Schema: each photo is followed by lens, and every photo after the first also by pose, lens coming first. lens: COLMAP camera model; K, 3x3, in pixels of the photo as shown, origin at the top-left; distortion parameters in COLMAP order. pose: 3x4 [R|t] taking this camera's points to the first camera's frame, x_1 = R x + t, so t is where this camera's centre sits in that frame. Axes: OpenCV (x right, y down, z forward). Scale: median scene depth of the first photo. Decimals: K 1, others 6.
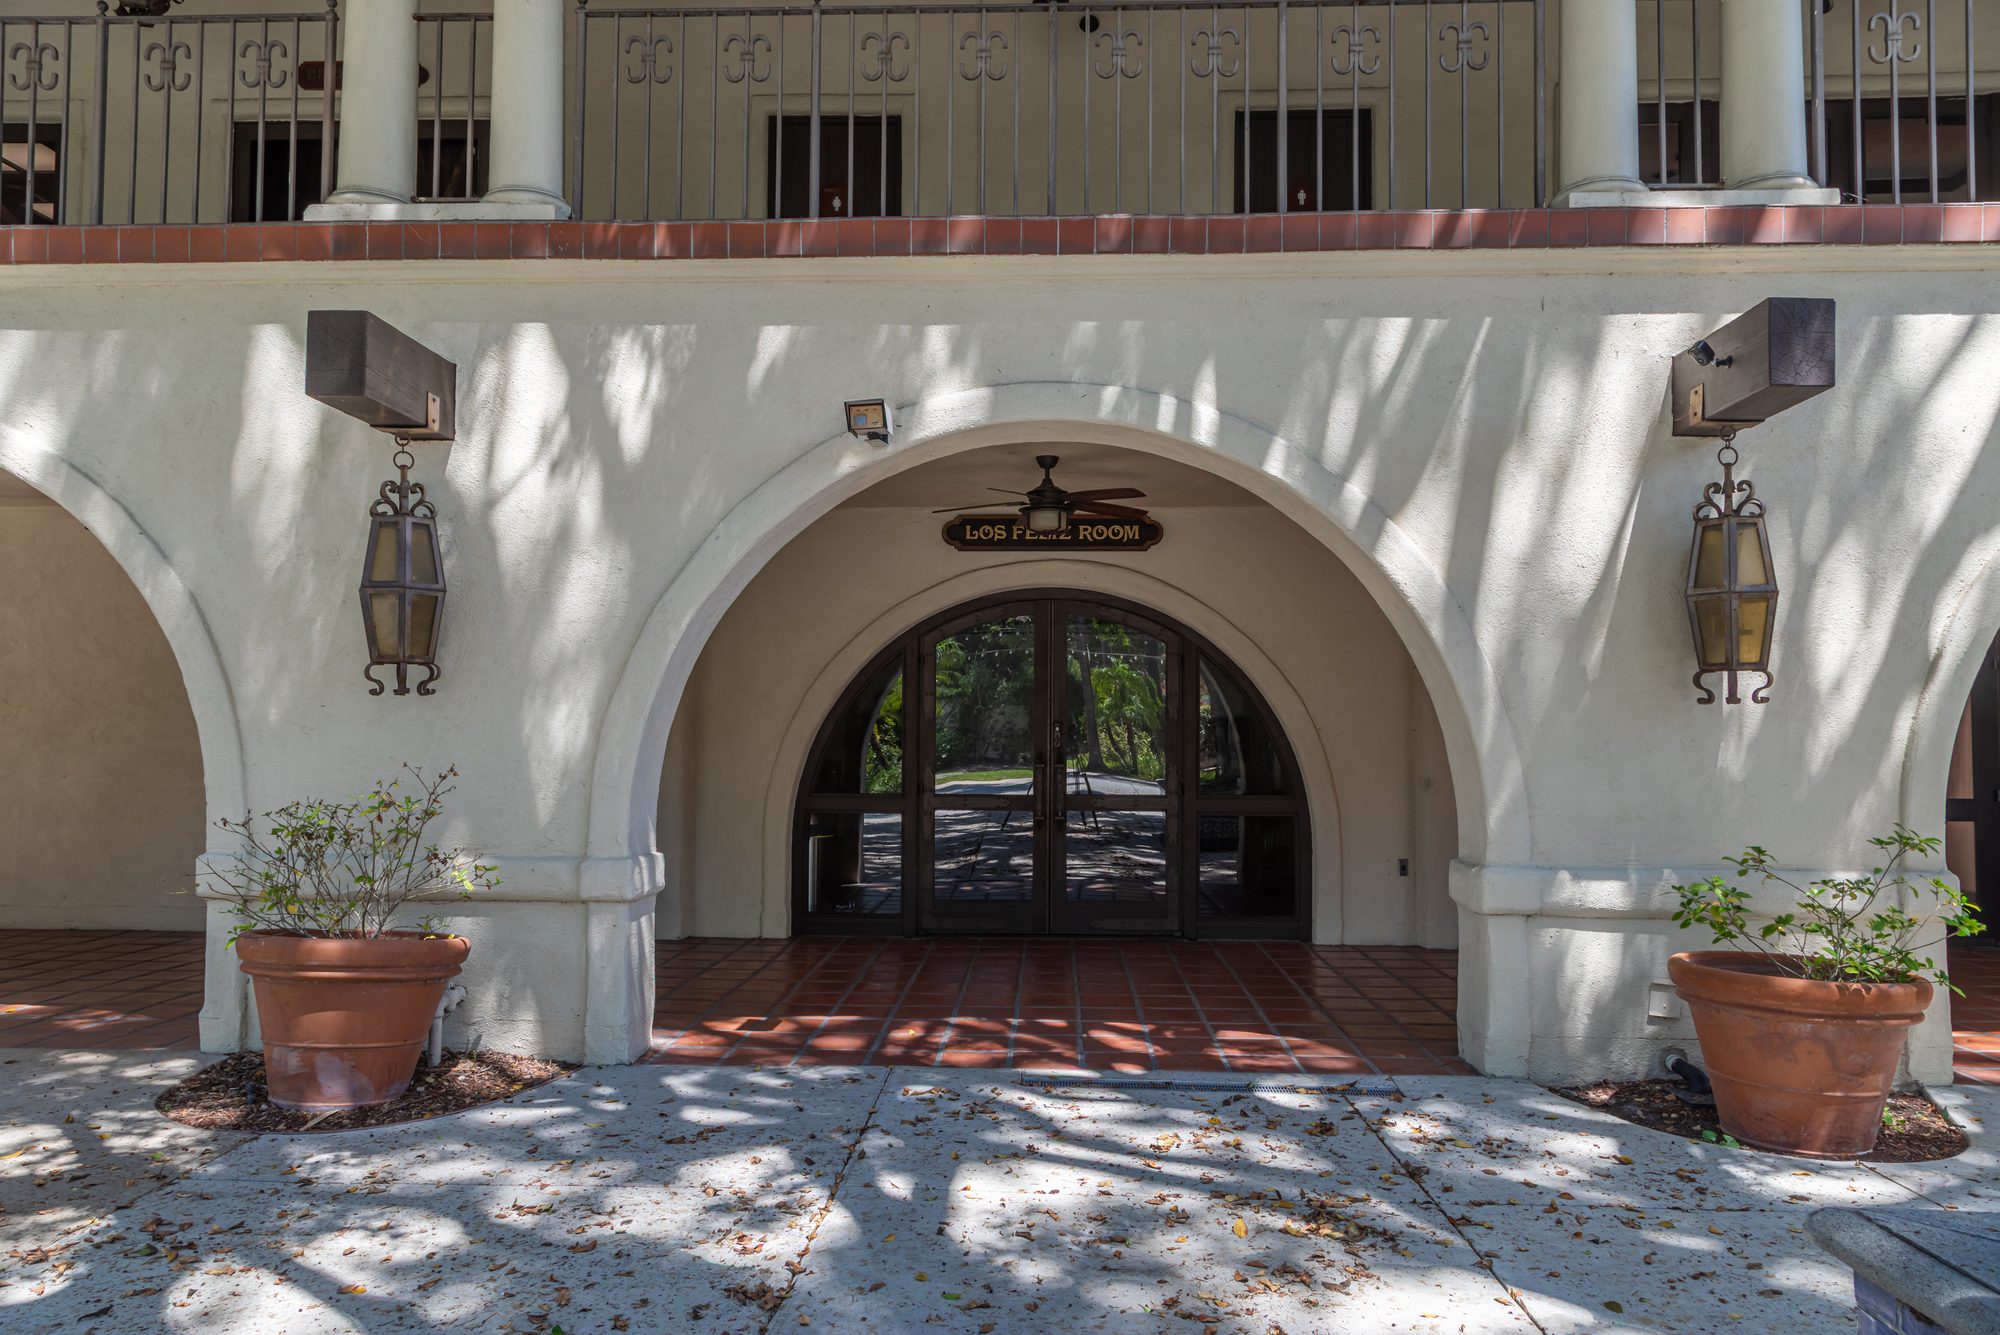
lens RADIAL K [[1348.6, 0, 1009.5], [0, 1348.6, 684.4], [0, 0, 1]] dist [0.022561, -0.002977]
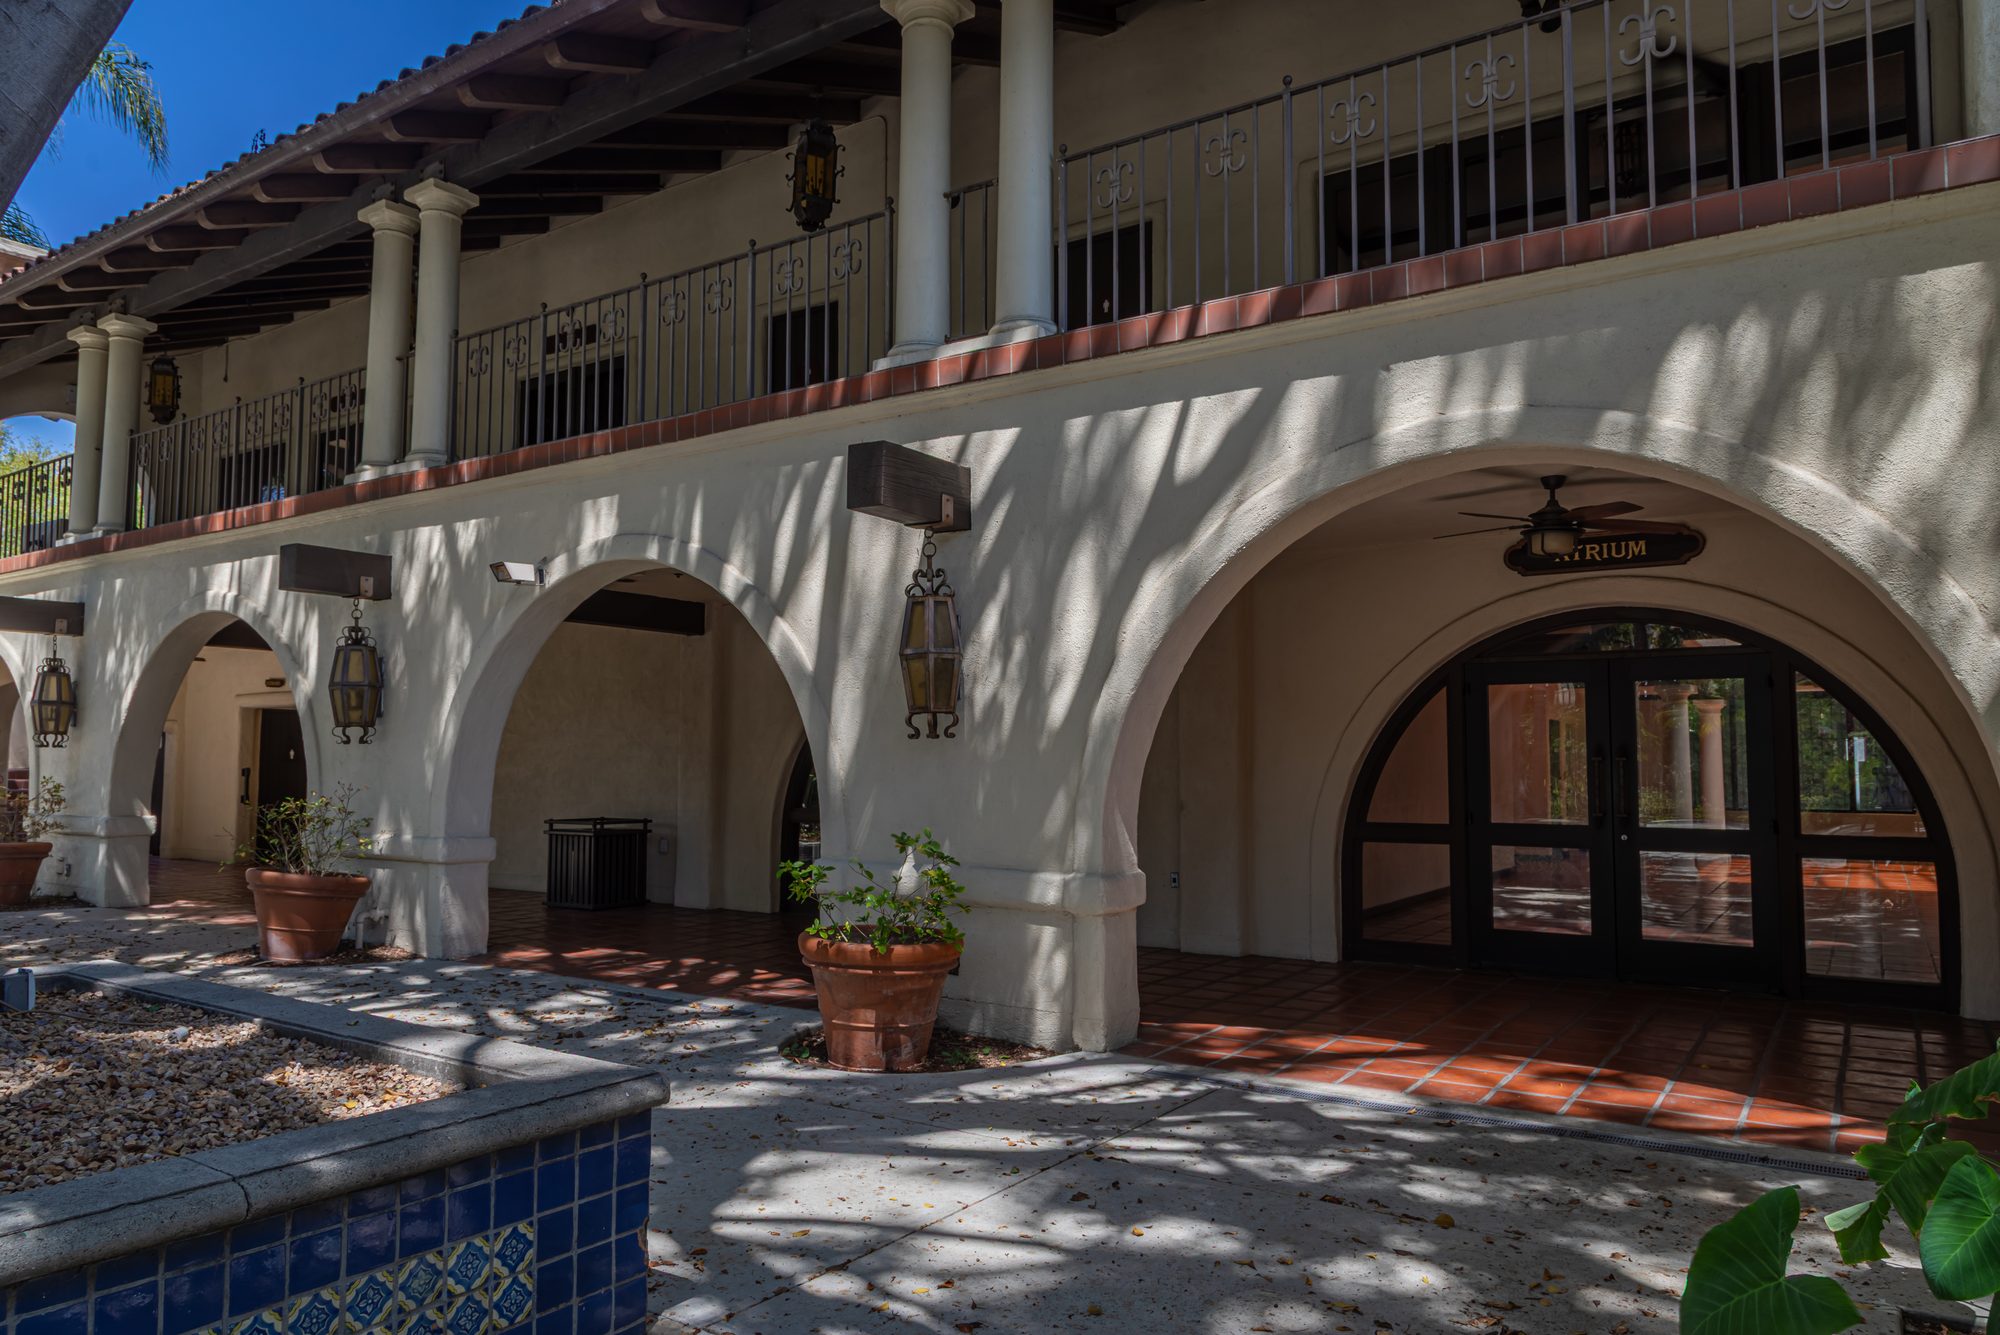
lens RADIAL K [[1322.8, 0, 1000.0], [0, 1322.8, 738.1], [0, 0, 1]] dist [0.010278, -0.001025]
pose [[0.849470, -0.016336, -0.527384, 0.387777], [0.023211, 0.999710, 0.006420, 0.002374], [0.527126, -0.017695, 0.849603, -0.016776]]
